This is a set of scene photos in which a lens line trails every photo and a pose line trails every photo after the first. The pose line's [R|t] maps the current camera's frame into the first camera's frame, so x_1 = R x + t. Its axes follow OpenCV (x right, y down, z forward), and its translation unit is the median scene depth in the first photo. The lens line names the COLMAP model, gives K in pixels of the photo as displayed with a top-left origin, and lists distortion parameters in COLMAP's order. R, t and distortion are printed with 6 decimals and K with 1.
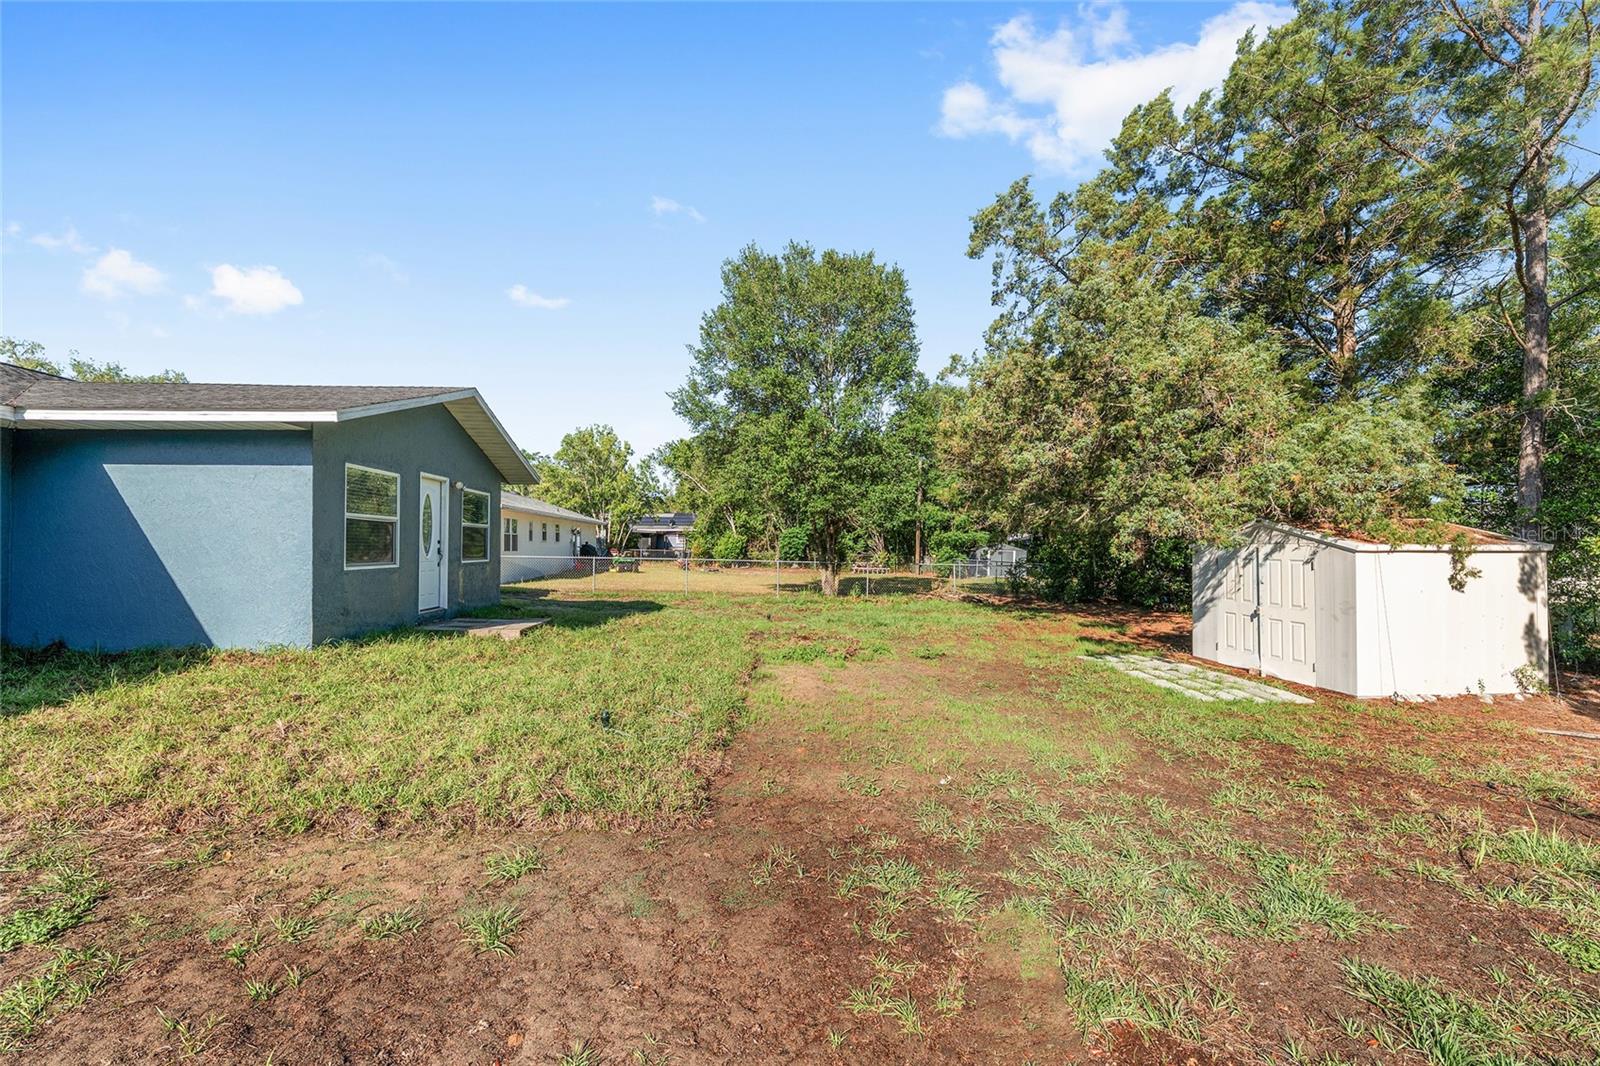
lens RADIAL K [[702.5, 0, 800.0], [0, 702.5, 533.0], [0, 0, 1]] dist [0.024693, 0.000009]
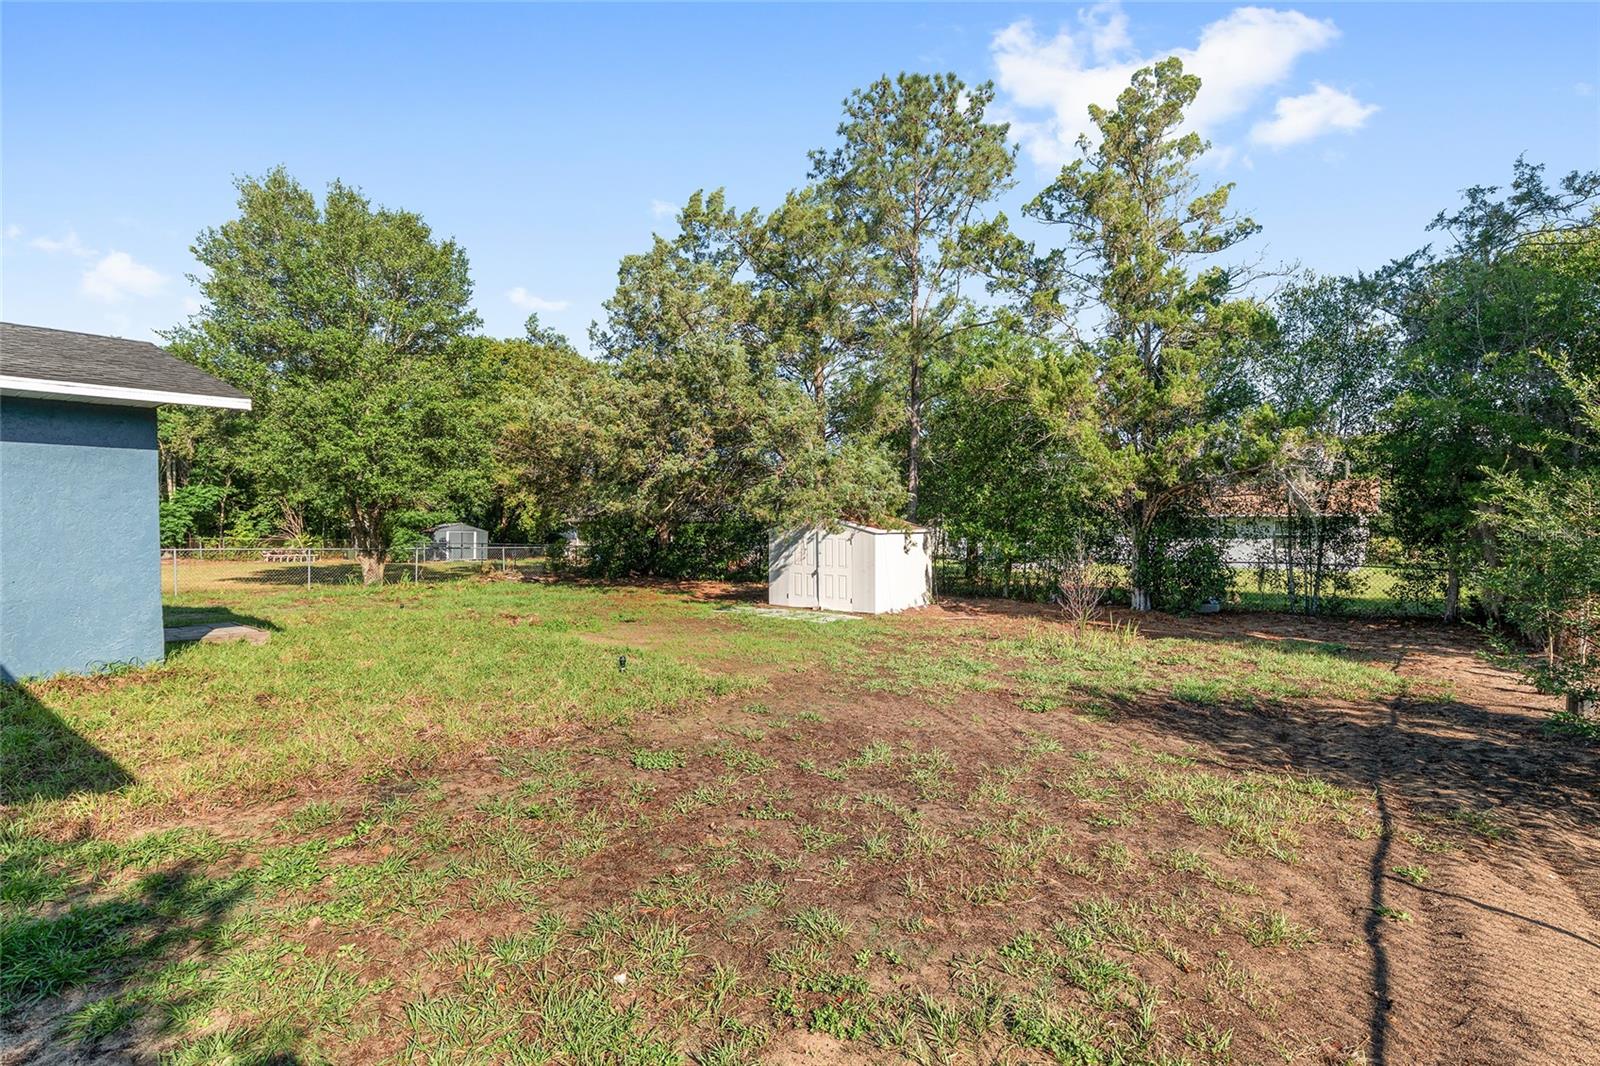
lens RADIAL K [[755.2, 0, 800.0], [0, 755.2, 533.0], [0, 0, 1]] dist [0.001156, 0.000089]
pose [[0.692893, -0.012534, 0.720932, -0.570745], [-0.009769, 0.999594, 0.026769, -0.020105], [-0.720975, -0.025591, 0.692489, -0.144469]]
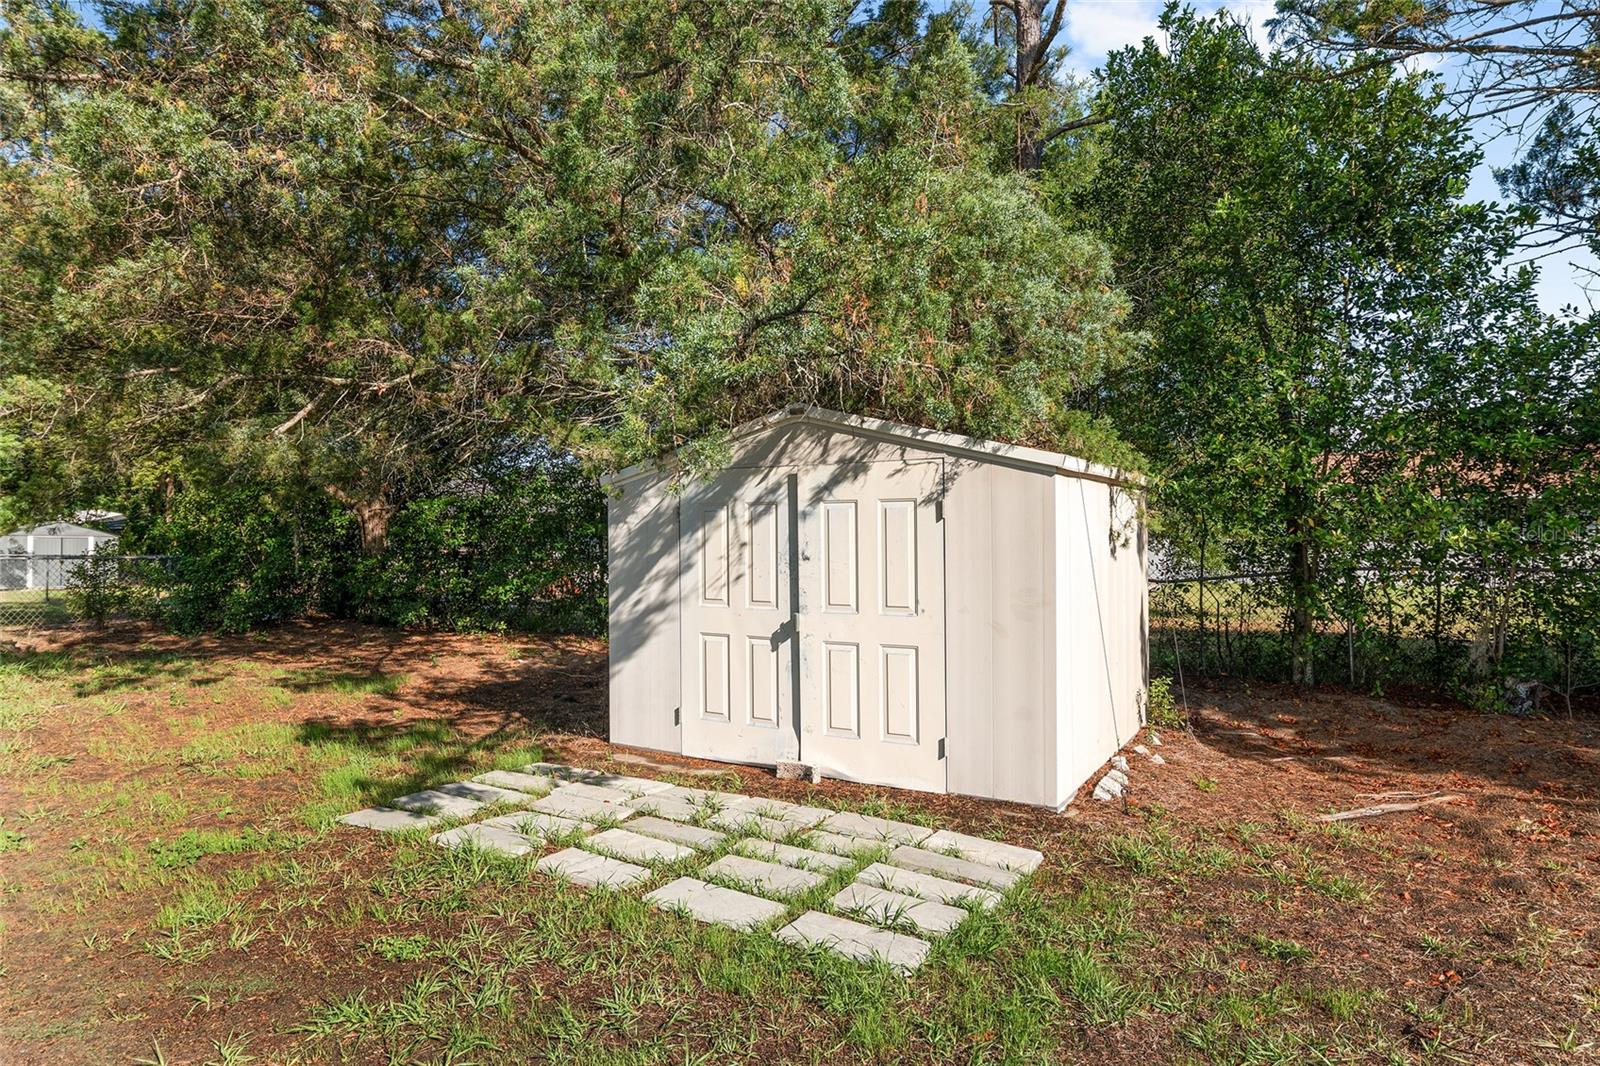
lens RADIAL K [[931.0, 0, 800.0], [0, 931.0, 533.0], [0, 0, 1]] dist [0.000776, -0.000216]
pose [[0.582715, -0.007962, 0.812638, 0.185444], [-0.004385, 0.999907, 0.012941, 0.044558], [-0.812665, -0.011104, 0.582625, 0.626262]]
